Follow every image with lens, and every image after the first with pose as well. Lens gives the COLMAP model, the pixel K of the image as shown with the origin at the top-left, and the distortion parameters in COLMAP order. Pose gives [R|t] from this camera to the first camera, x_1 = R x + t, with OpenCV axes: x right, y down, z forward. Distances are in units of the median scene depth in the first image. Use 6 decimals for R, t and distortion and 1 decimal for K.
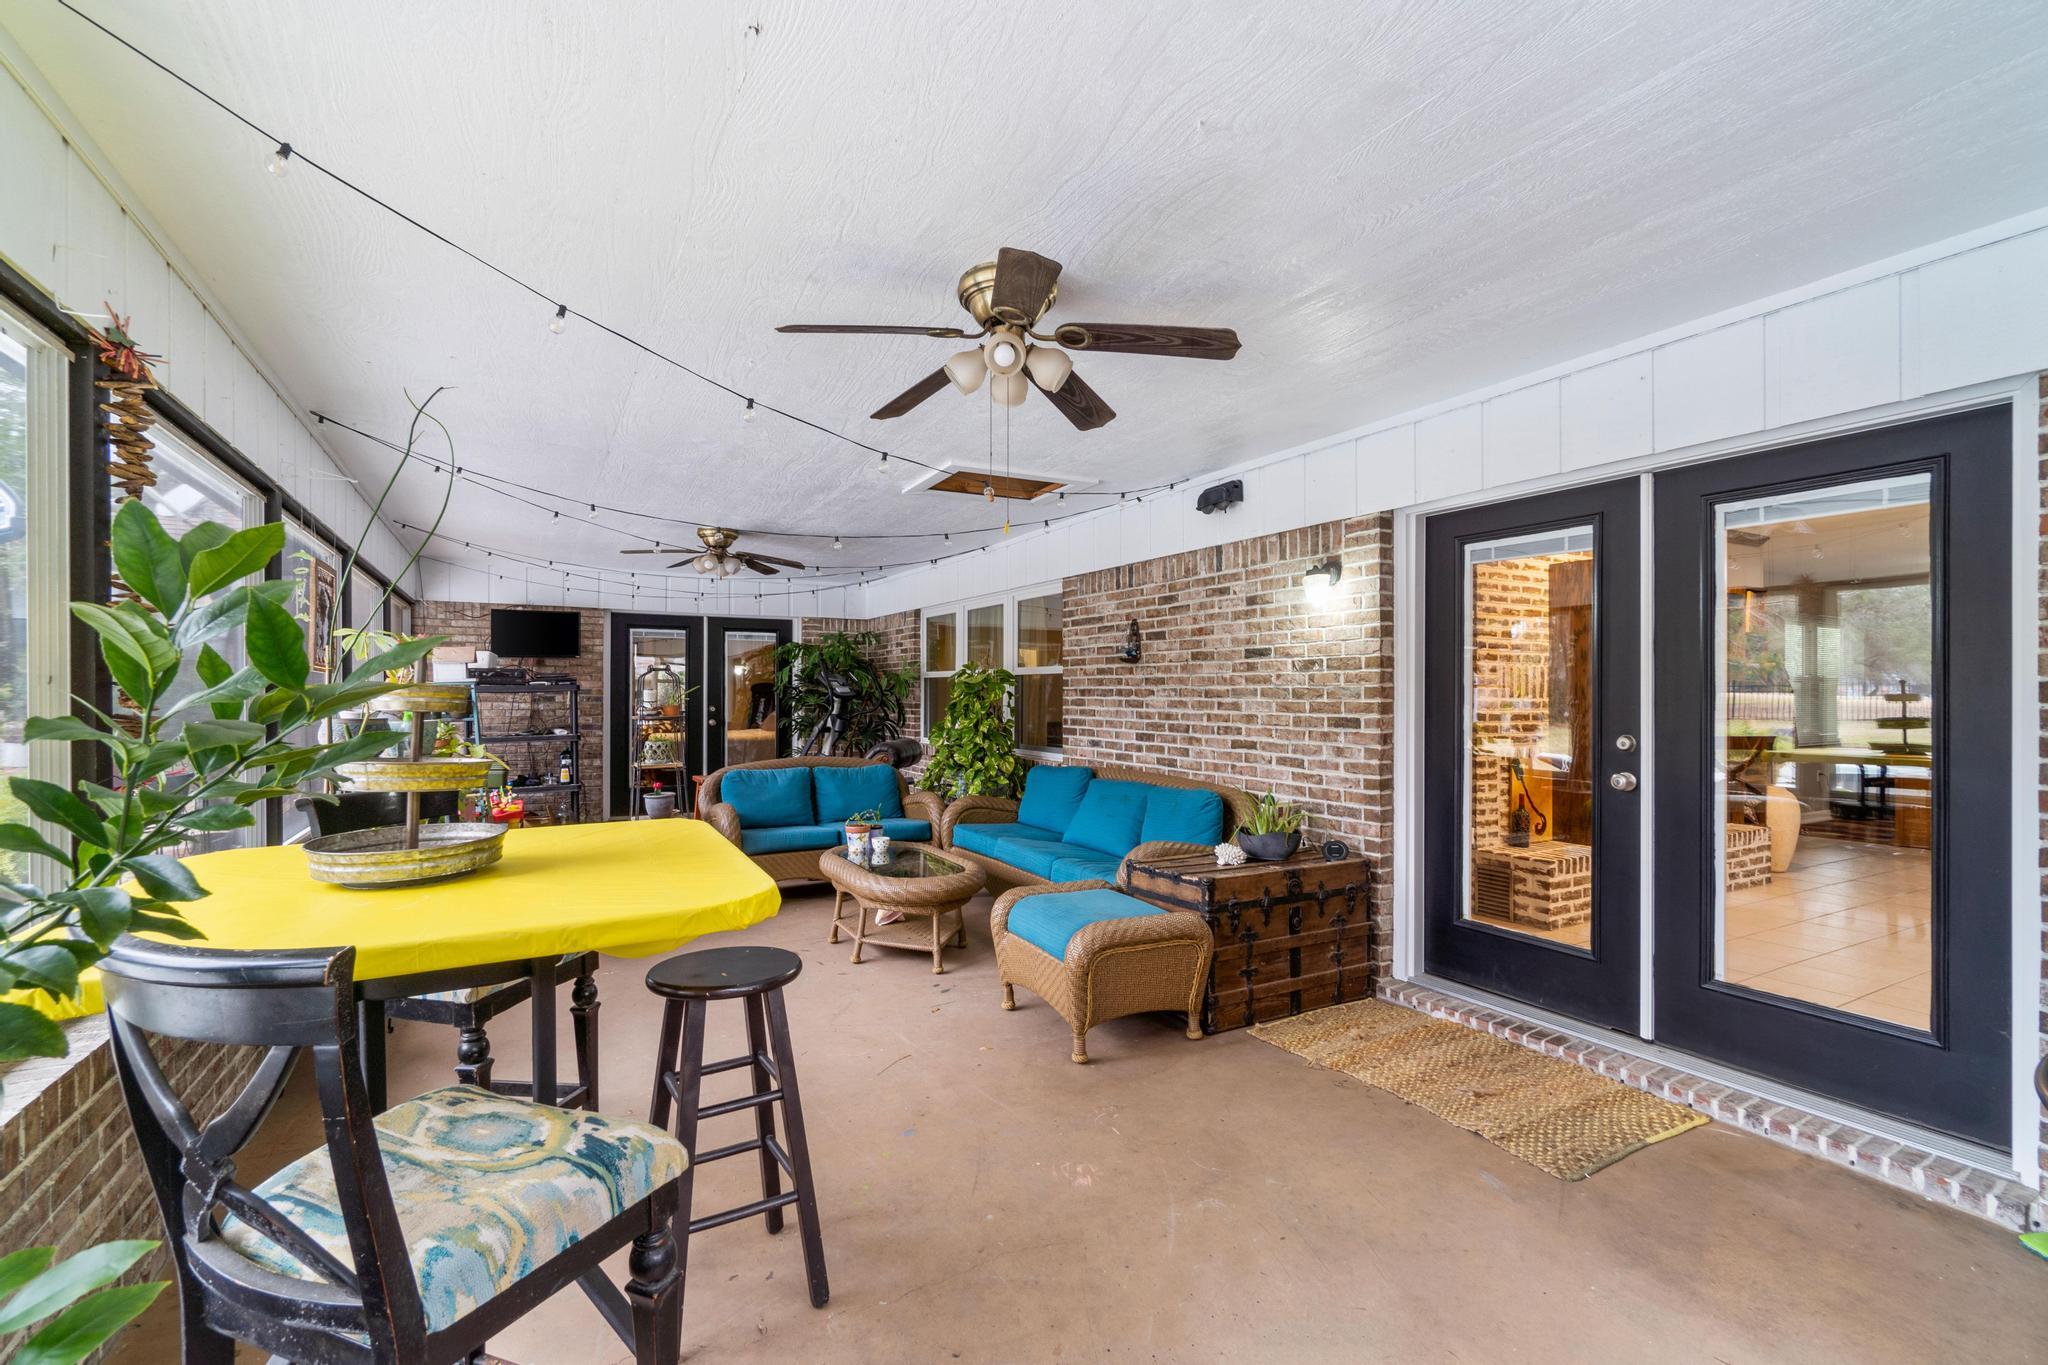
lens RADIAL K [[897.5, 0, 1024.0], [0, 897.5, 682.5], [0, 0, 1]] dist [0.001348, 0.000331]
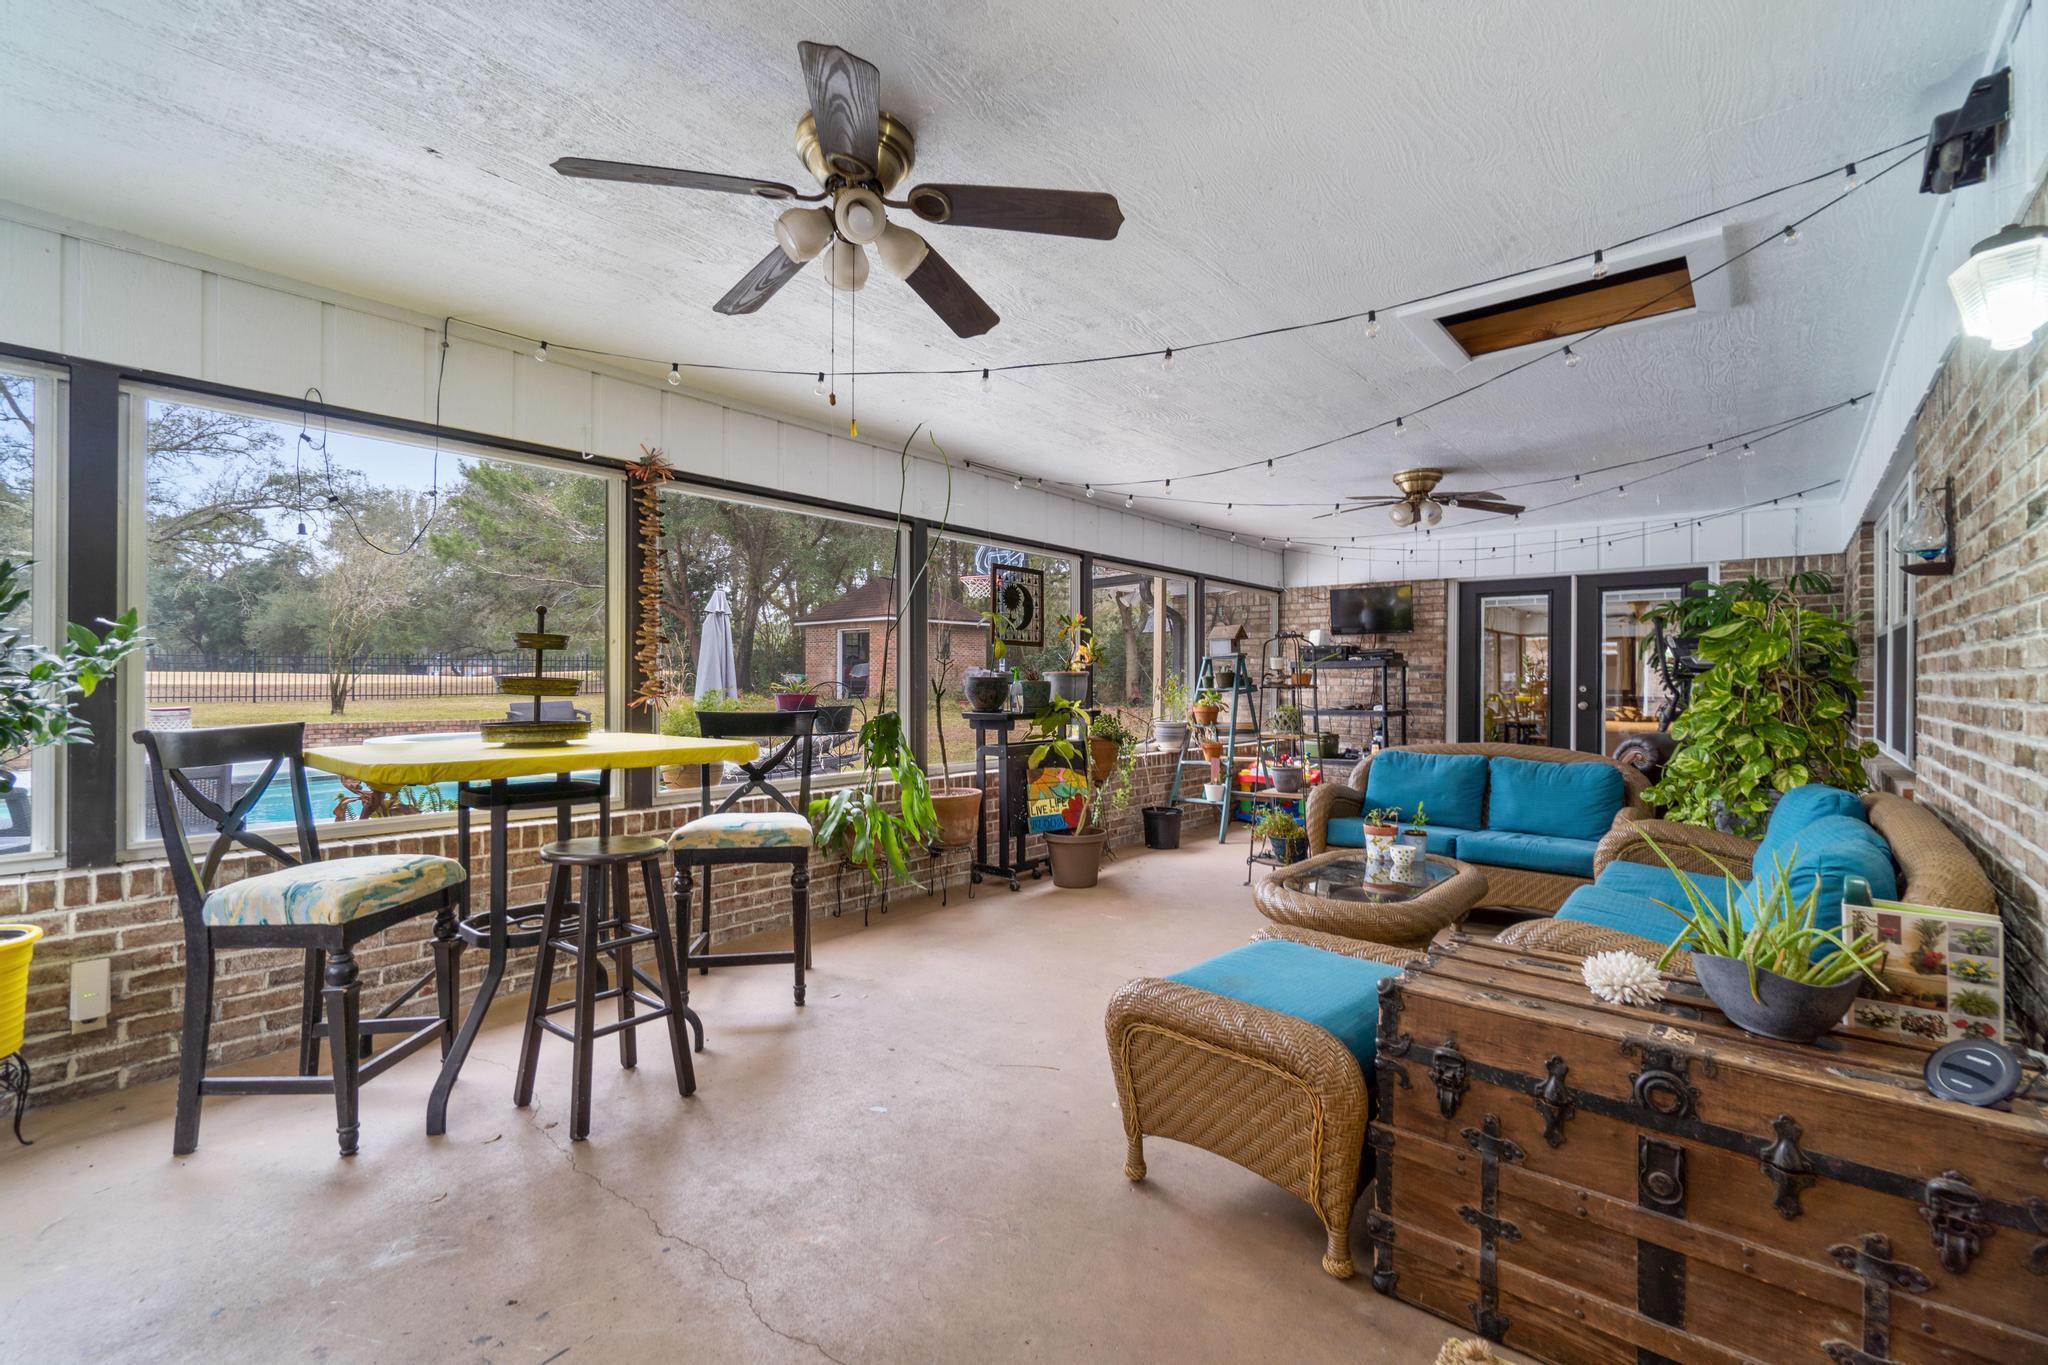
lens RADIAL K [[897.5, 0, 1024.0], [0, 897.5, 682.5], [0, 0, 1]] dist [0.001348, 0.000331]
pose [[0.350813, 0.002821, -0.936441, 0.328541], [0.003796, 0.999983, 0.004434, 0.025475], [0.936438, -0.005110, 0.350797, 0.343463]]
